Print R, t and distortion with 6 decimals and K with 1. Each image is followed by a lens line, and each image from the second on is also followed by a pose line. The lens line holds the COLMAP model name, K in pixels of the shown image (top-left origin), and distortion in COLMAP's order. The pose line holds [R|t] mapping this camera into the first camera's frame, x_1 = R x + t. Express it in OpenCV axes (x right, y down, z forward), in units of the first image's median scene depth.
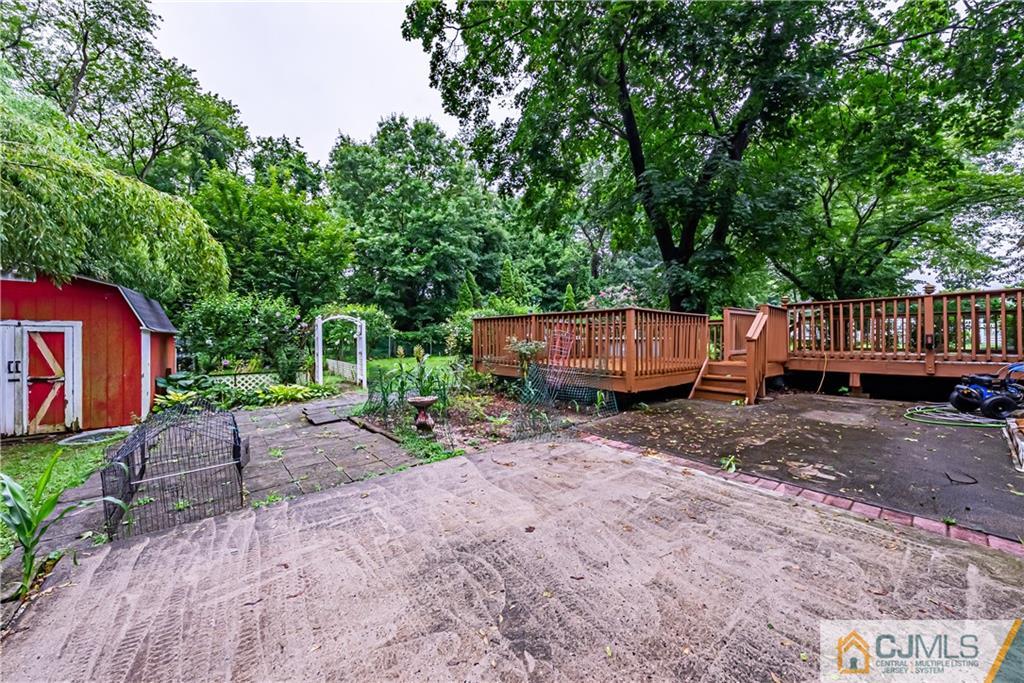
lens RADIAL K [[362.2, 0, 511.1], [0, 362.2, 338.9], [0, 0, 1]] dist [-0.004303, -0.000002]
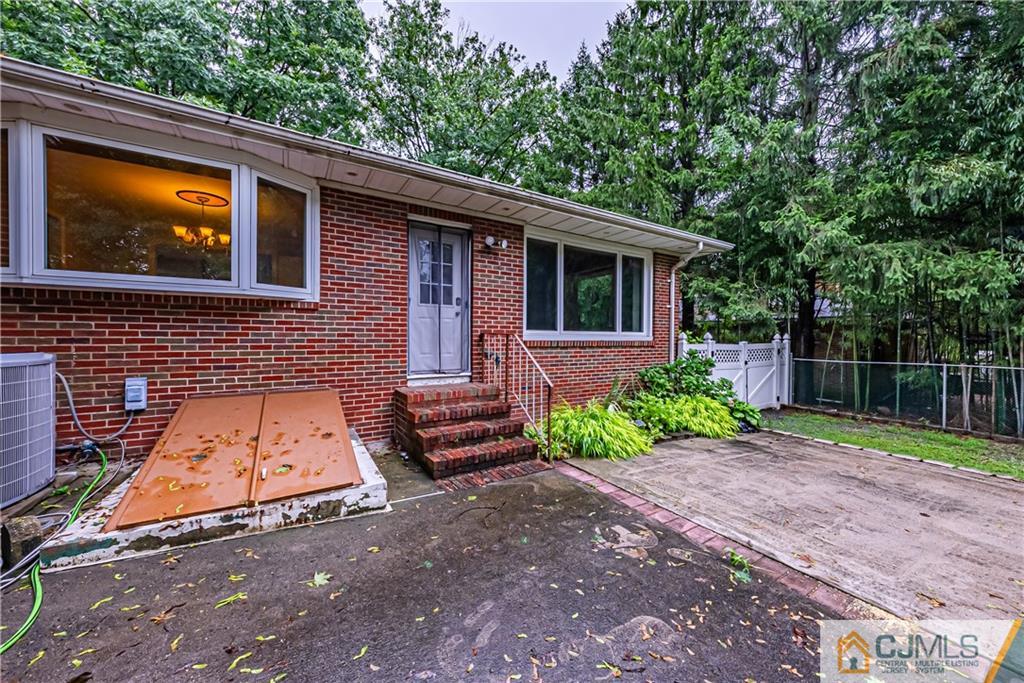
lens RADIAL K [[362.2, 0, 513.4], [0, 362.2, 341.7], [0, 0, 1]] dist [-0.004303, -0.000002]
pose [[-0.991604, -0.013079, 0.128650, 0.140055], [-0.011220, 0.999822, 0.015170, -0.009042], [-0.128826, 0.013599, -0.991574, 0.255639]]
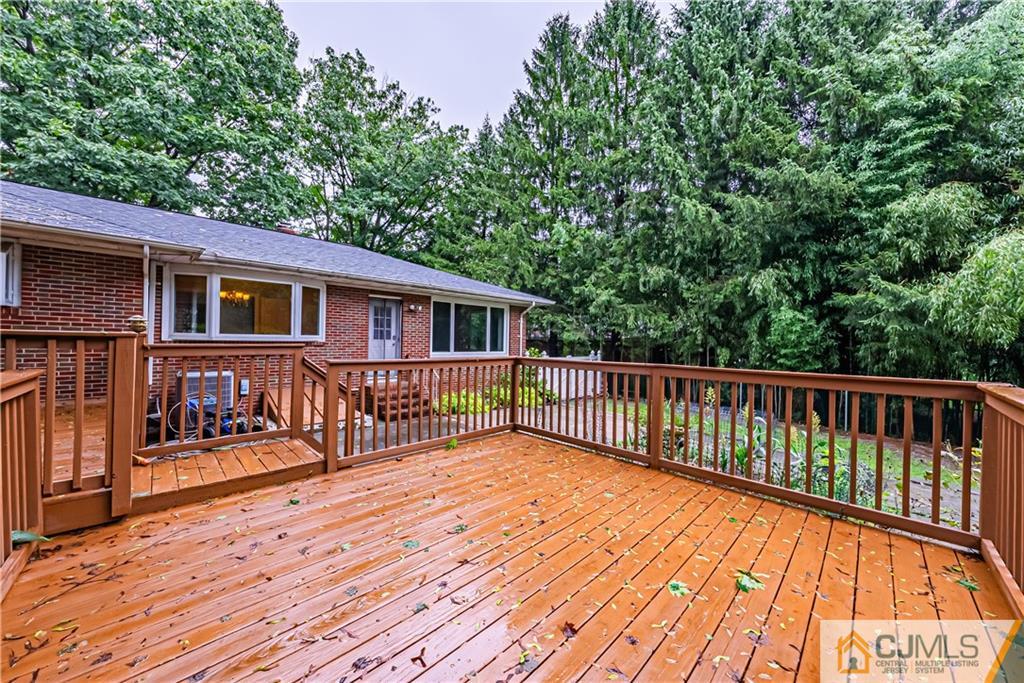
lens RADIAL K [[362.2, 0, 513.5], [0, 362.2, 341.2], [0, 0, 1]] dist [-0.004303, -0.000002]
pose [[-0.994573, -0.024987, -0.100992, 0.106799], [-0.025344, 0.999676, 0.002252, -0.031638], [0.100903, 0.004799, -0.994885, 0.475832]]
